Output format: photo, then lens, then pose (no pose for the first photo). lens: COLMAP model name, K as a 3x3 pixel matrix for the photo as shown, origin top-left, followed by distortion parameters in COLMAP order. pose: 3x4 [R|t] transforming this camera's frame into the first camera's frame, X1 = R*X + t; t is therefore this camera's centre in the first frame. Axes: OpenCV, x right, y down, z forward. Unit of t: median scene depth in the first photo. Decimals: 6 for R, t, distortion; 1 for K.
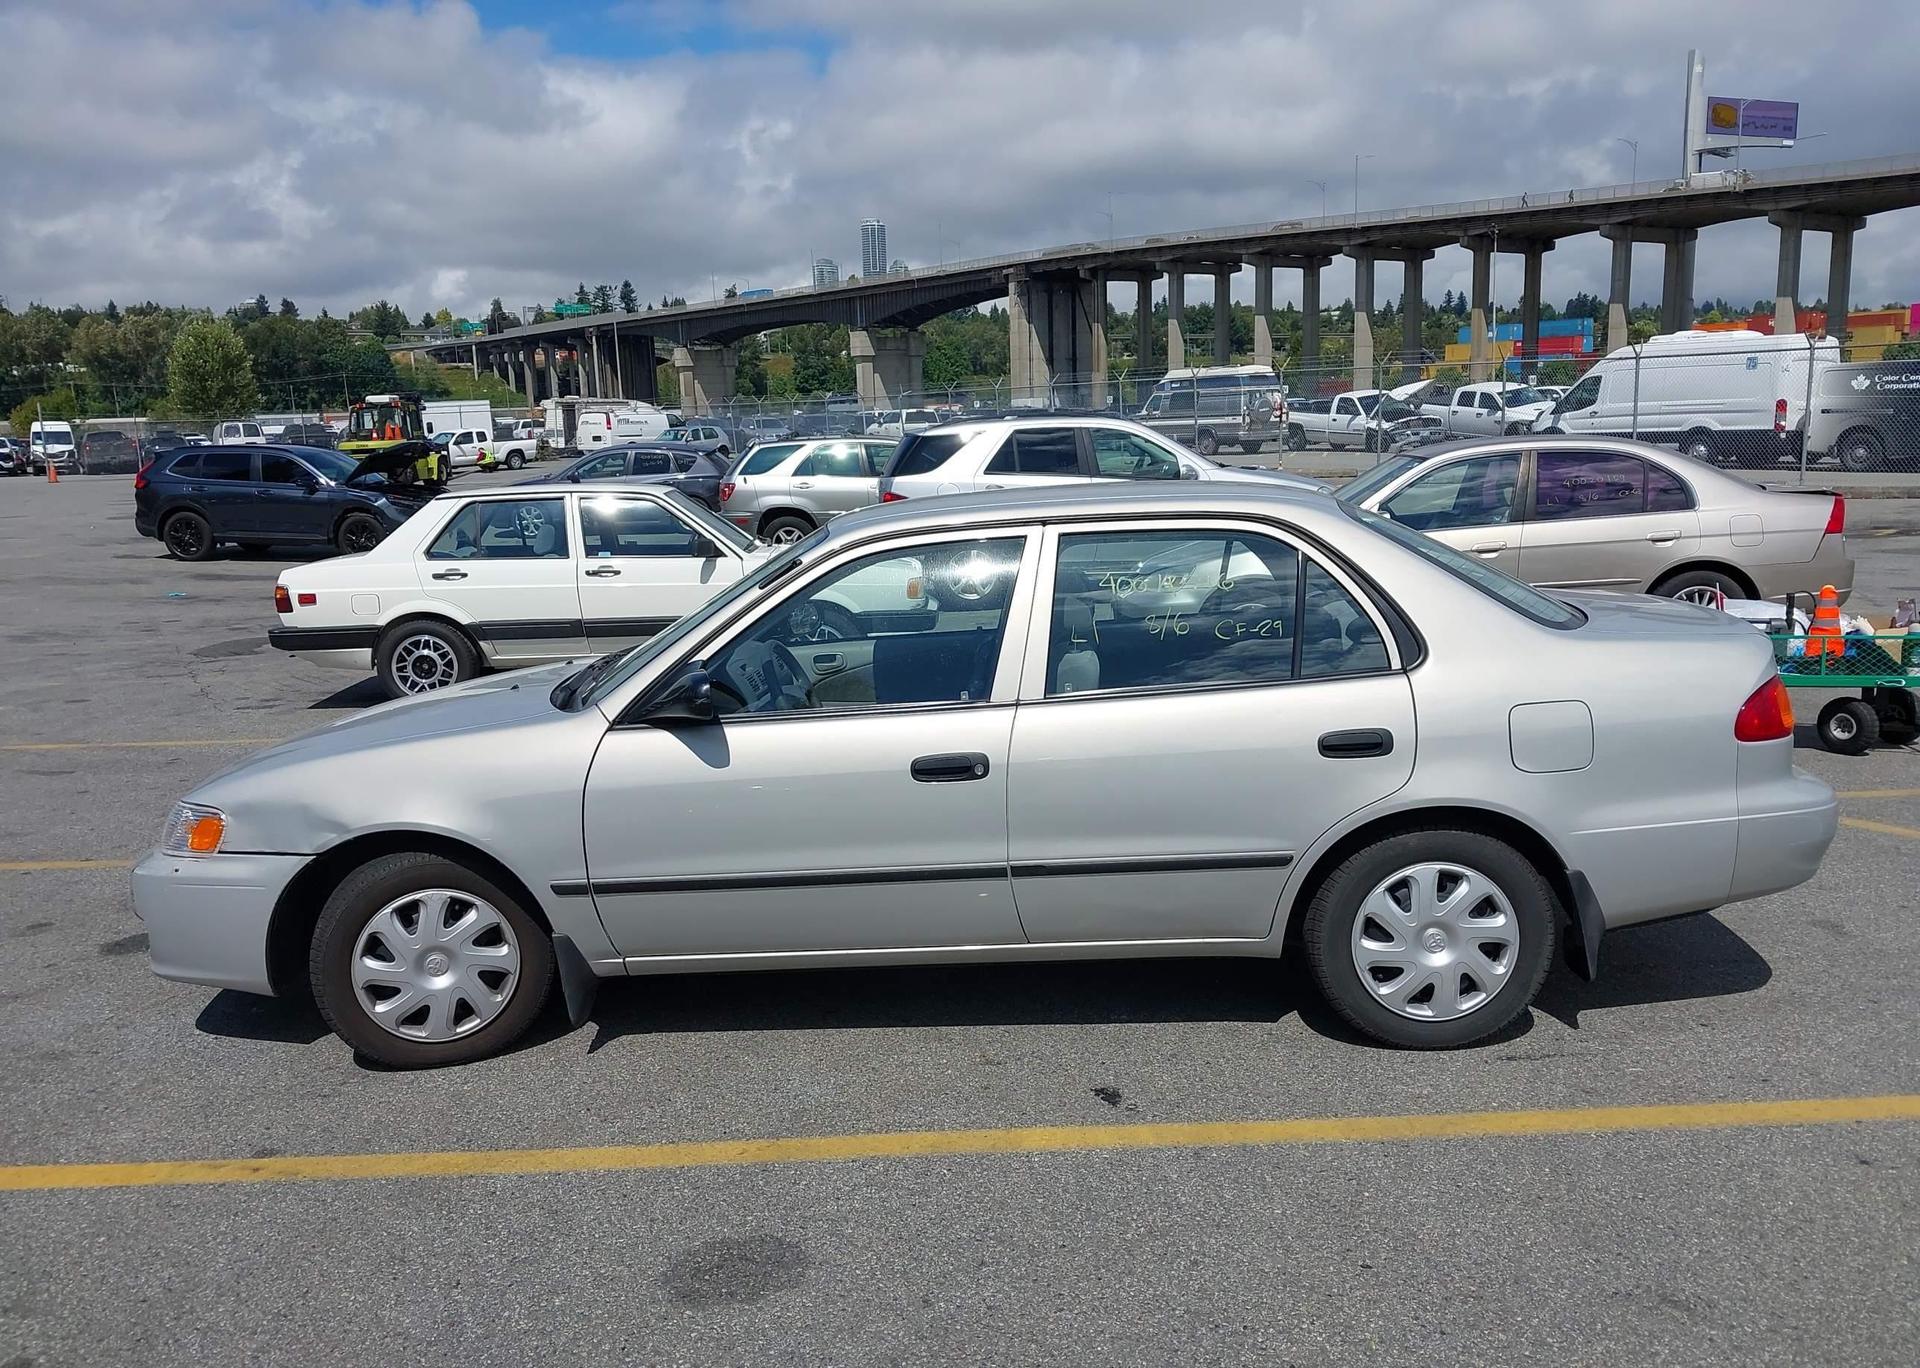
lens RADIAL K [[1497.6, 0, 960.0], [0, 1497.6, 684.0], [0, 0, 1]] dist [-0.001796, -0.000496]
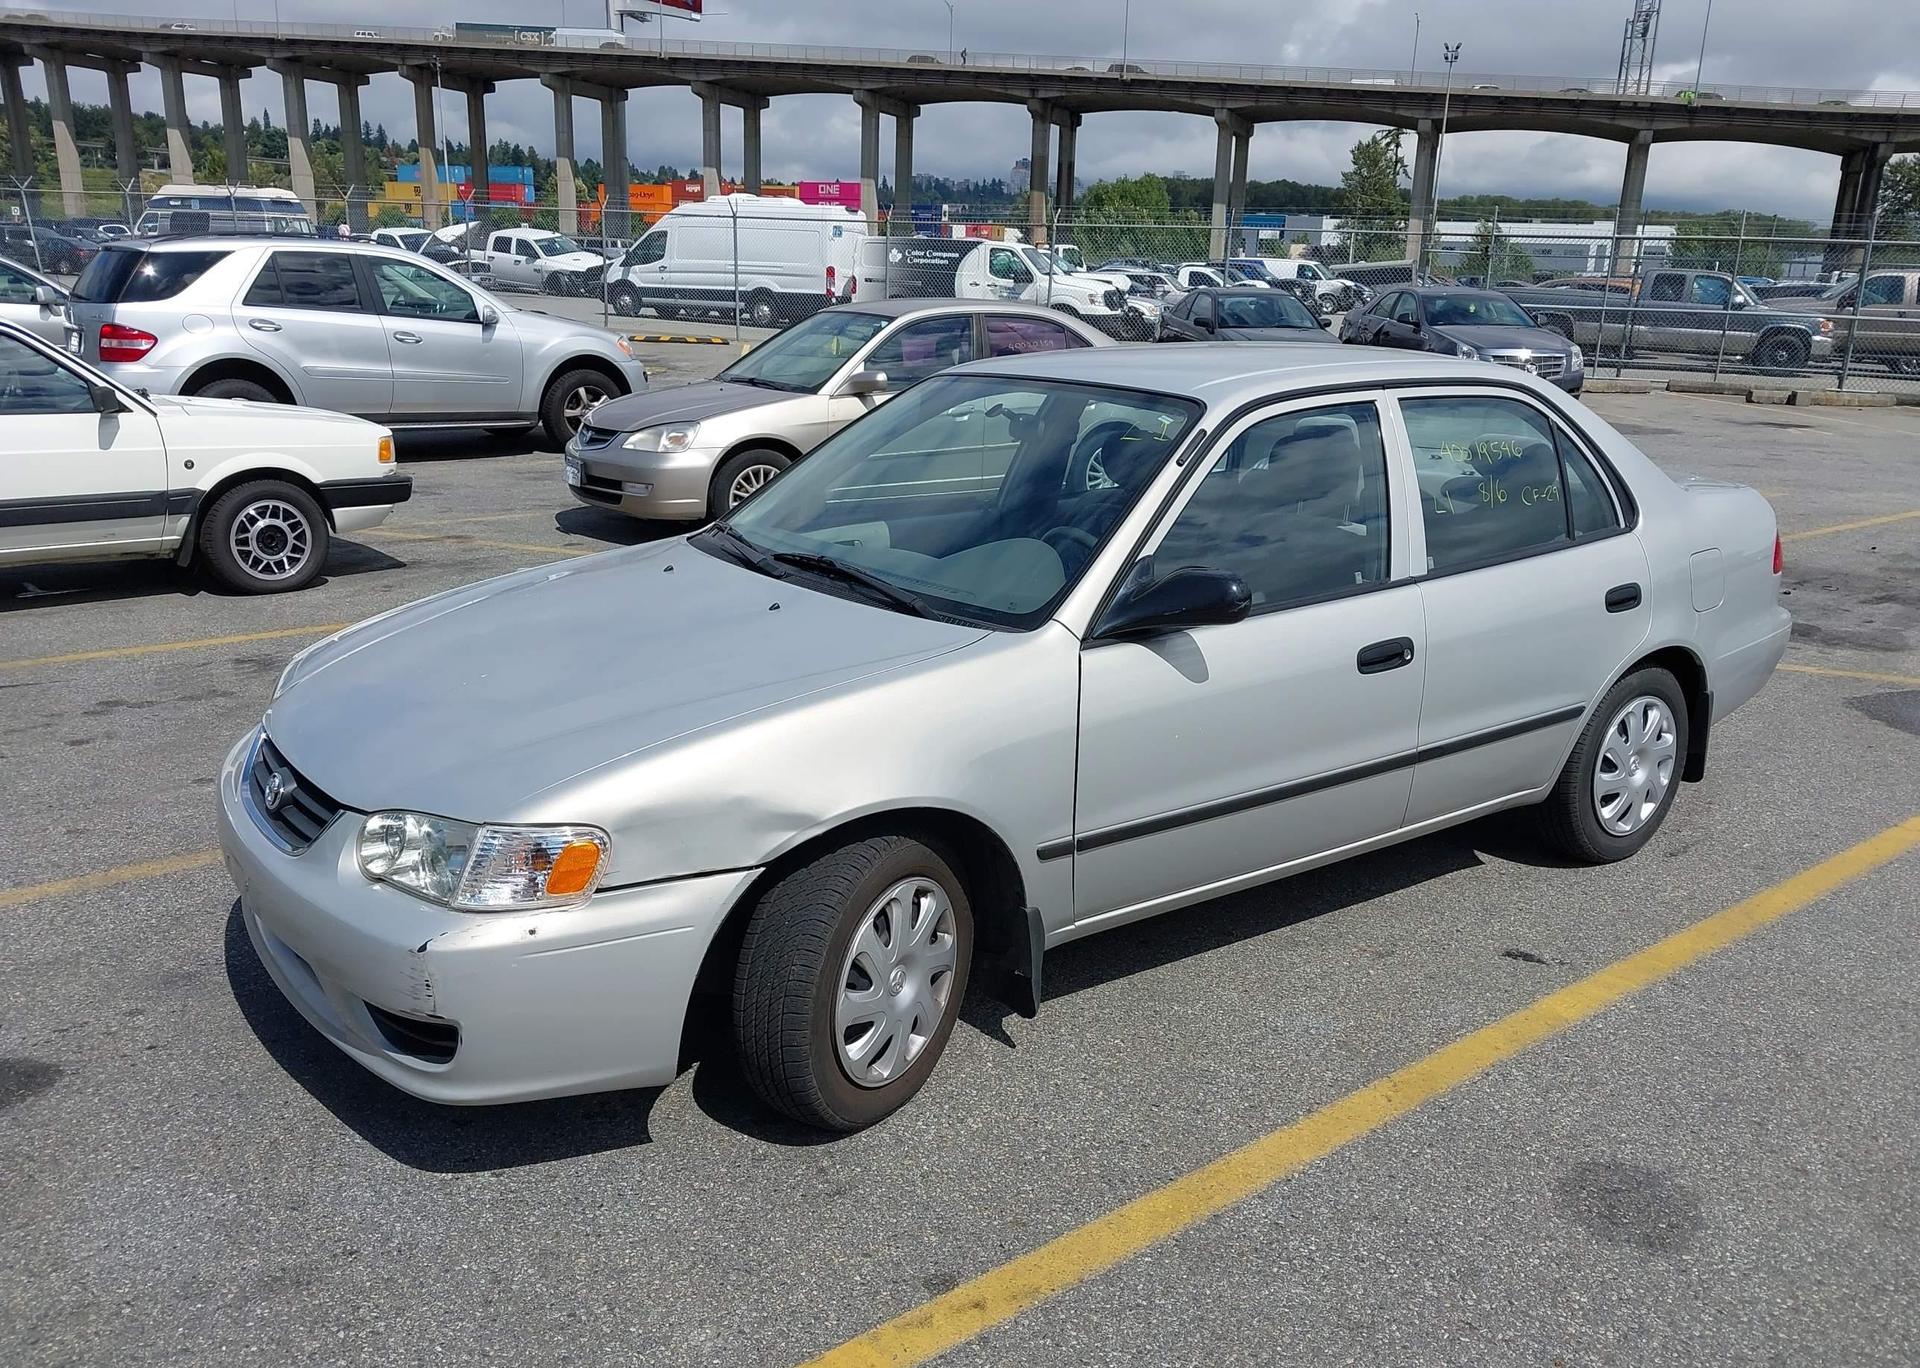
lens RADIAL K [[1513.9, 0, 963.2], [0, 1513.9, 694.3], [0, 0, 1]] dist [-0.005367, 0.008220]
pose [[0.791395, -0.109084, 0.601494, -0.762831], [0.047261, 0.991923, 0.117709, -0.042137], [-0.609475, -0.064727, 0.790158, 0.395897]]
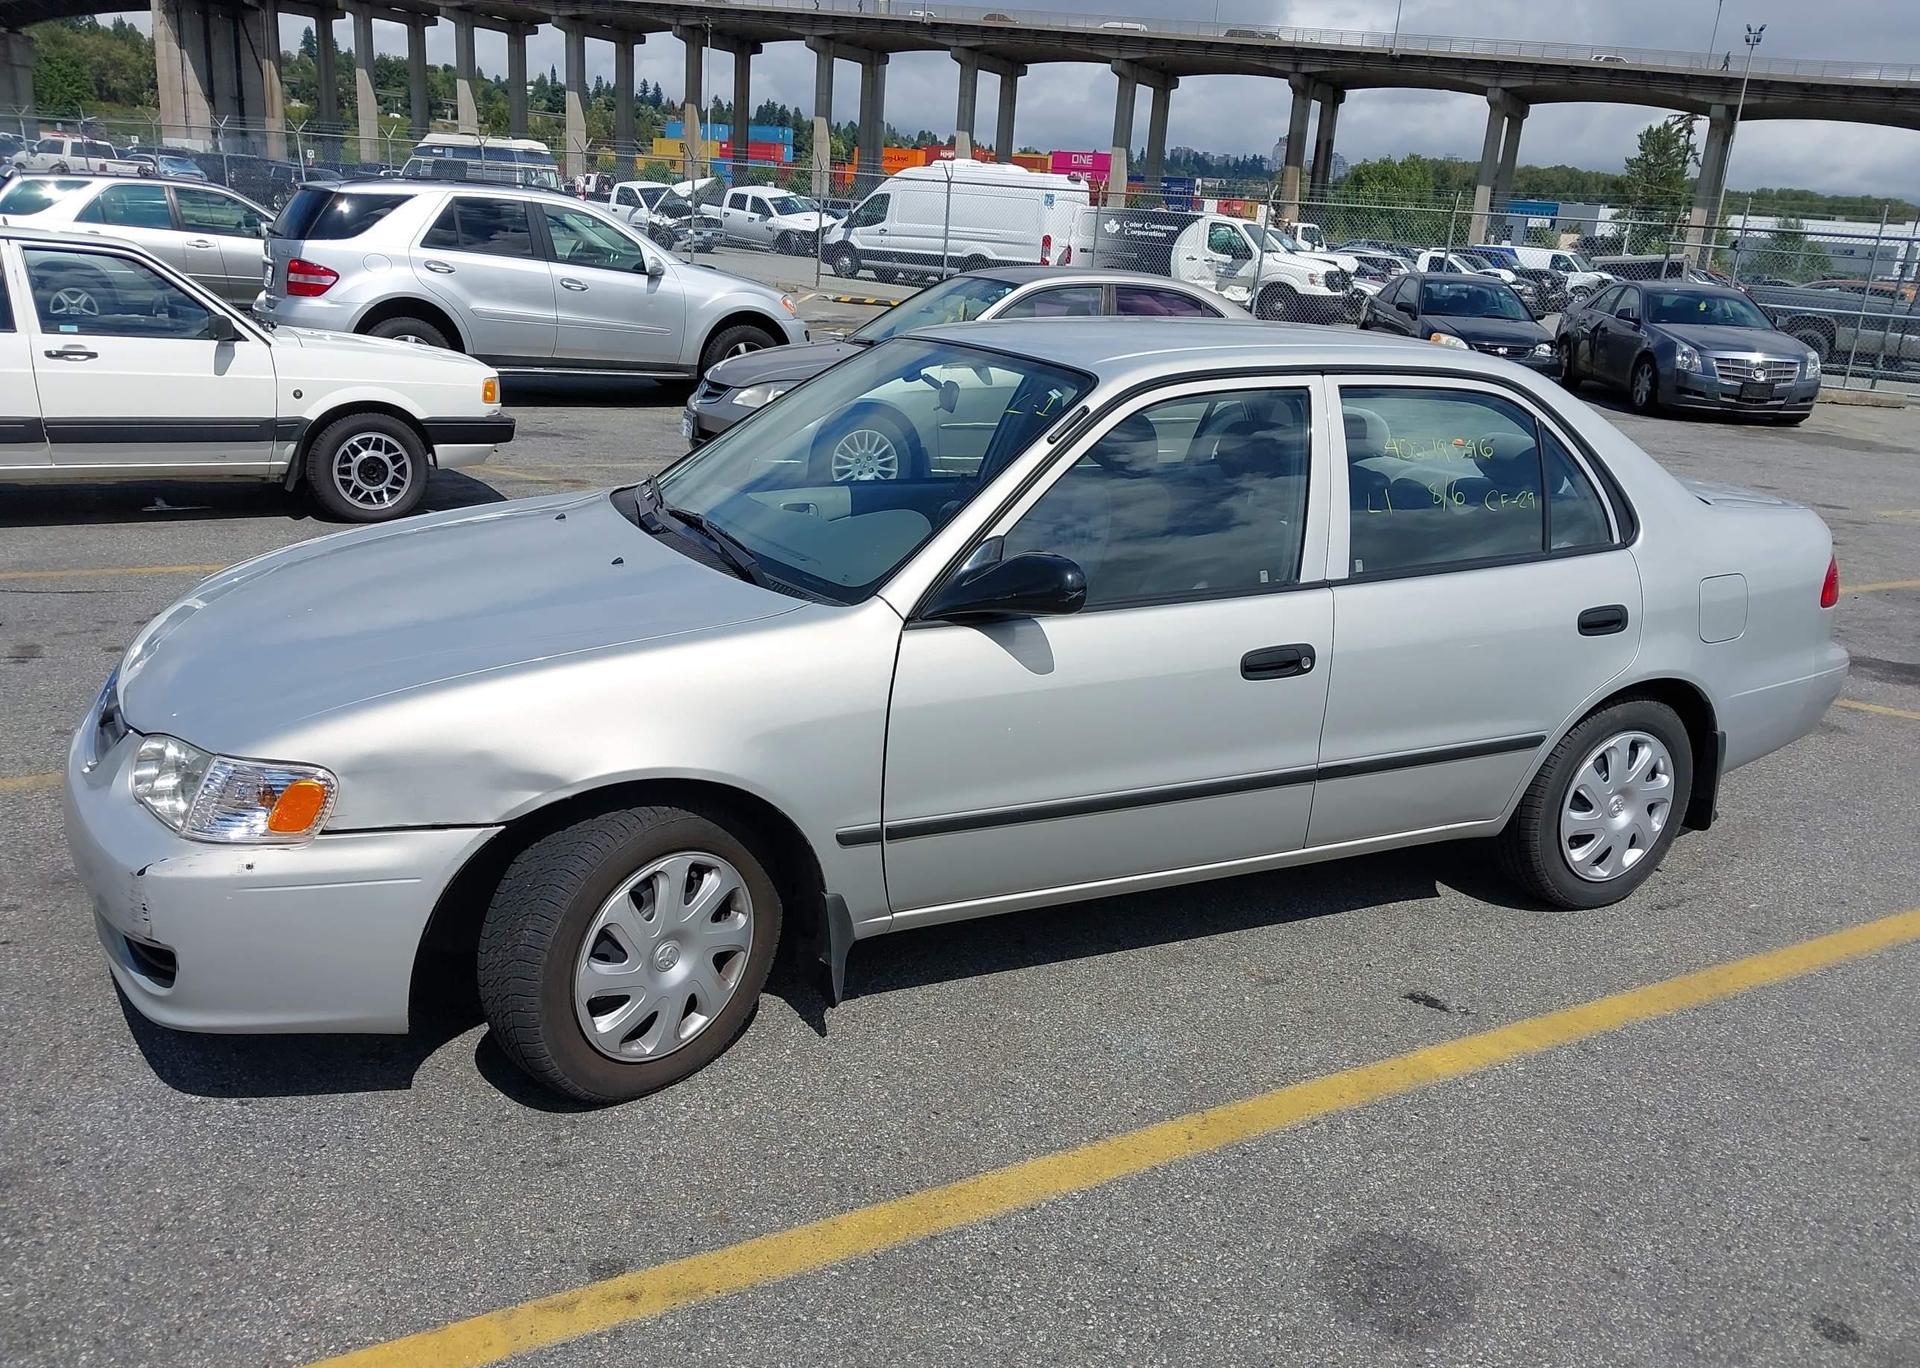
lens RADIAL K [[1513.9, 0, 963.2], [0, 1513.9, 694.3], [0, 0, 1]] dist [-0.005367, 0.008220]
pose [[0.874176, -0.050934, 0.482931, -0.572611], [-0.015695, 0.991001, 0.132930, -0.037671], [-0.485356, -0.123784, 0.865510, 0.314413]]
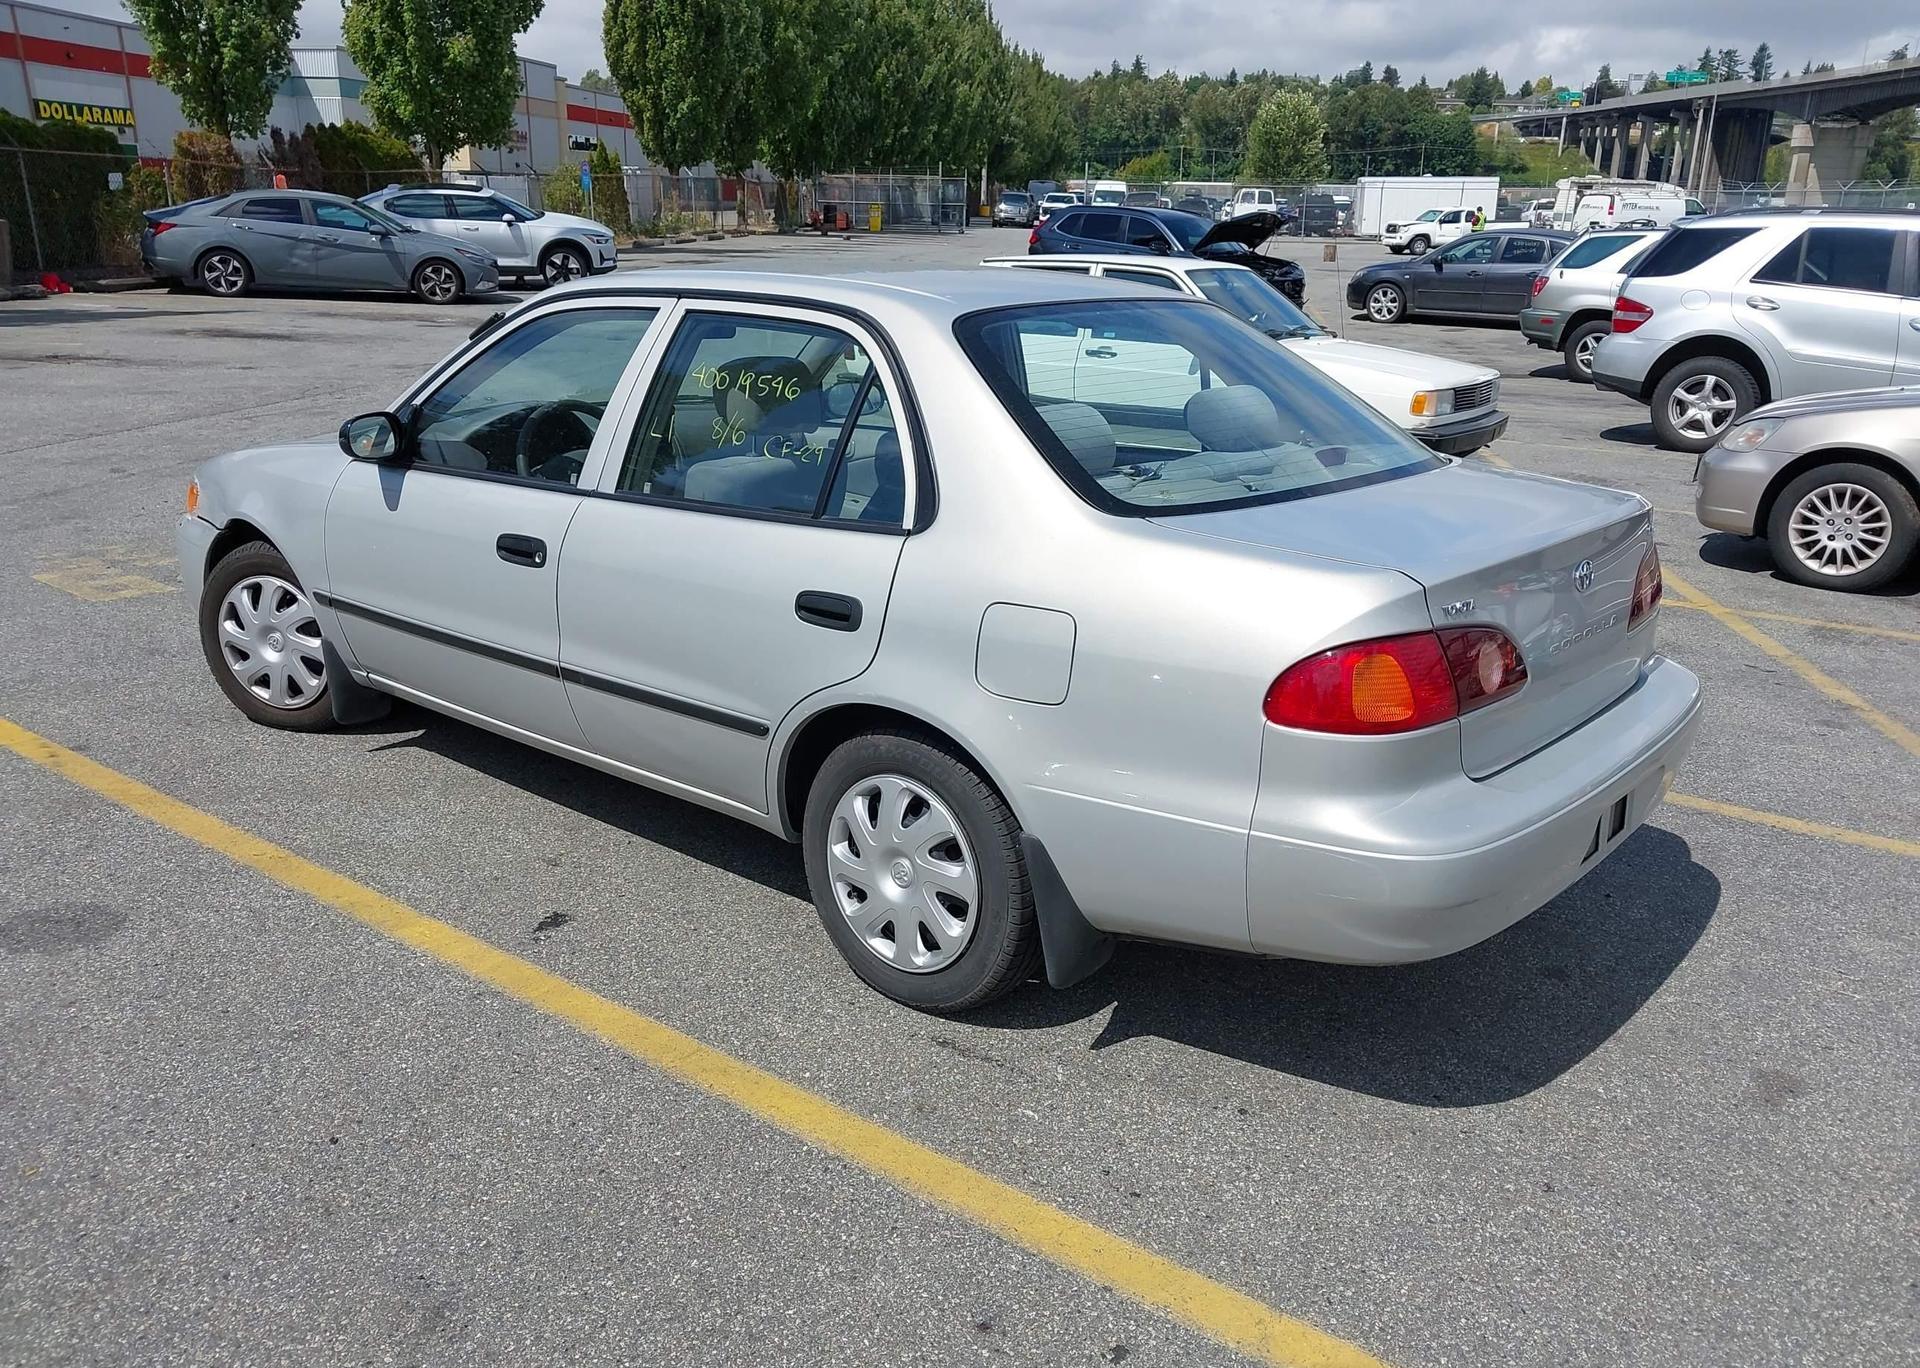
lens RADIAL K [[1513.9, 0, 963.2], [0, 1513.9, 694.3], [0, 0, 1]] dist [-0.005367, 0.008220]
pose [[0.790933, 0.231890, -0.566261, 0.757898], [-0.149196, 0.970564, 0.189066, -0.076086], [0.593435, -0.065055, 0.802249, 0.374594]]
